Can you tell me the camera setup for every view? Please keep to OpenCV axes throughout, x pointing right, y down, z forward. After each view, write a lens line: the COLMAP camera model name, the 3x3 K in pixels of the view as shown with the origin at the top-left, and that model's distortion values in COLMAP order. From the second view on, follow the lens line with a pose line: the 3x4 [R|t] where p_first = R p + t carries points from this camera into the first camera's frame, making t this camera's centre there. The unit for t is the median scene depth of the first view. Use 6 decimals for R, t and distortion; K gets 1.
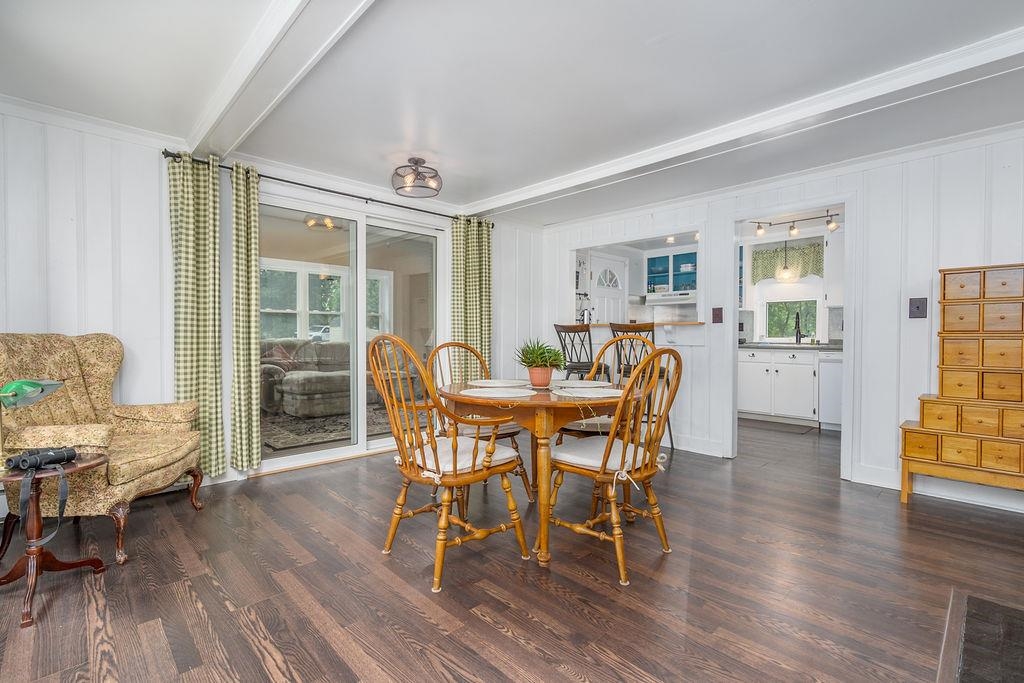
lens RADIAL K [[467.5, 0, 510.4], [0, 467.5, 341.7], [0, 0, 1]] dist [-0.000200, 0.001572]
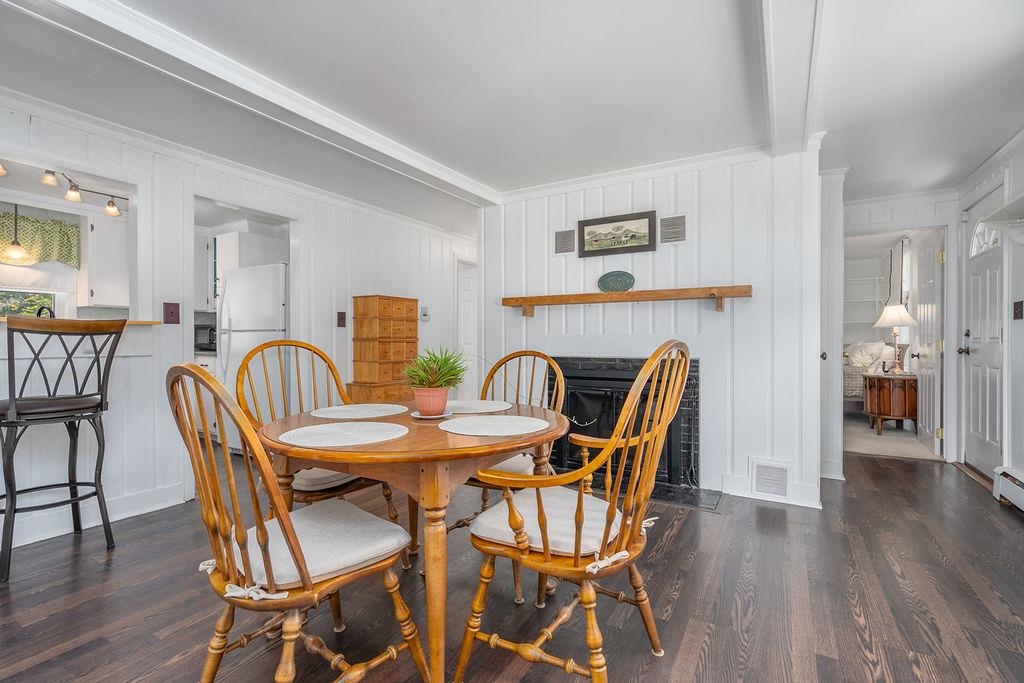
lens RADIAL K [[467.5, 0, 510.4], [0, 467.5, 341.7], [0, 0, 1]] dist [-0.000200, 0.001572]
pose [[-0.273749, -0.005933, 0.961783, -0.293323], [0.013262, 0.999863, 0.009943, -0.008465], [-0.961710, 0.015477, -0.273633, 0.492632]]
